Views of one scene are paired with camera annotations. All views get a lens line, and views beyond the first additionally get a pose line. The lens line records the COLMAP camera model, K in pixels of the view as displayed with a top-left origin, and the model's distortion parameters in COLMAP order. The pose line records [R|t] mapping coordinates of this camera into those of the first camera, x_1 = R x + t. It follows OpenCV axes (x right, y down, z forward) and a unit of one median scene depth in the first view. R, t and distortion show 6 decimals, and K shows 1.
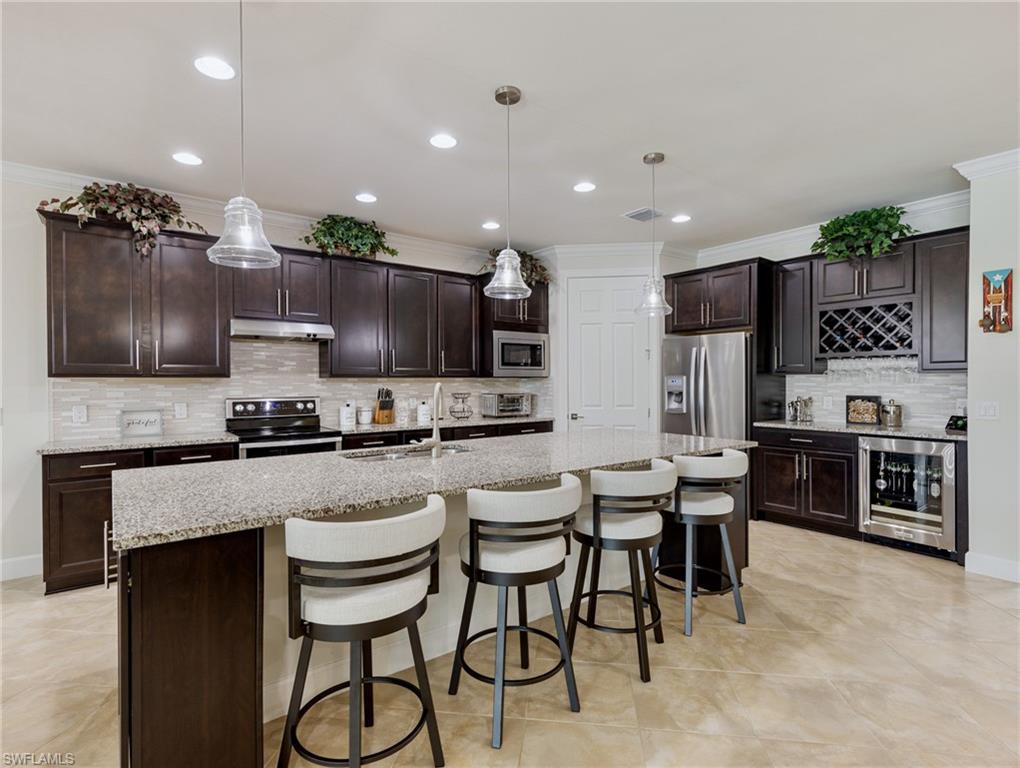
lens RADIAL K [[517.6, 0, 518.2], [0, 517.6, 382.3], [0, 0, 1]] dist [0.016117, -0.006331]
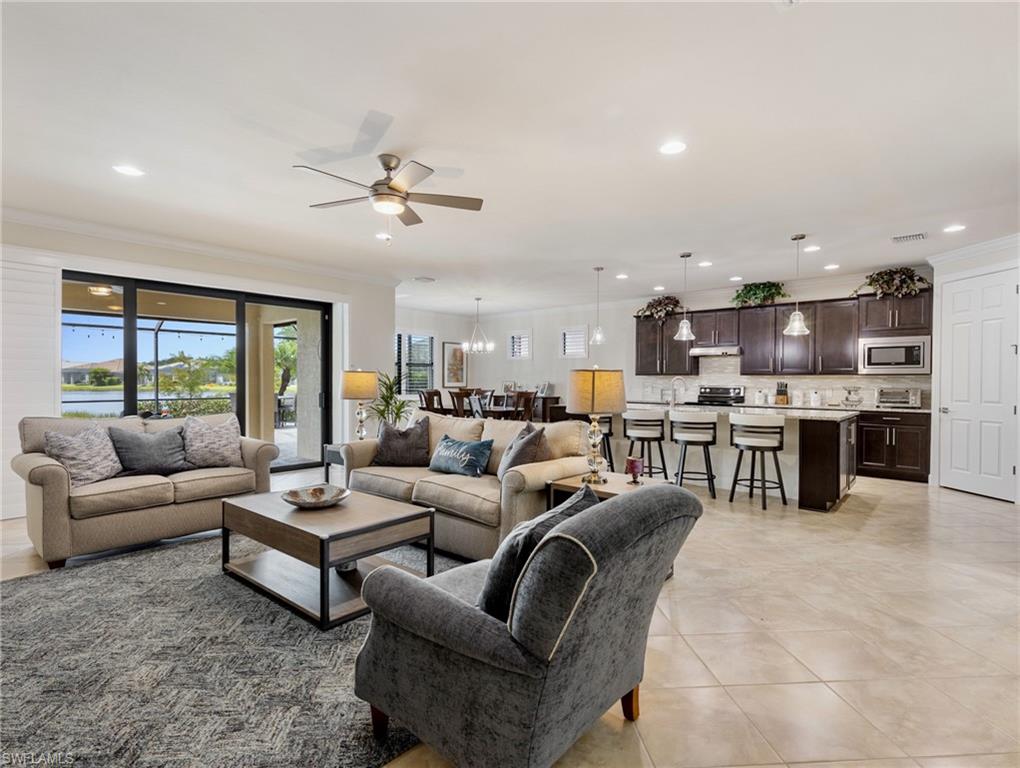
lens RADIAL K [[517.6, 0, 512.5], [0, 517.6, 387.5], [0, 0, 1]] dist [0.016117, -0.006331]
pose [[0.190045, 0.017709, -0.981616, 1.274780], [-0.009180, 0.999826, 0.016260, 0.011632], [0.981733, 0.005921, 0.190174, -0.126597]]
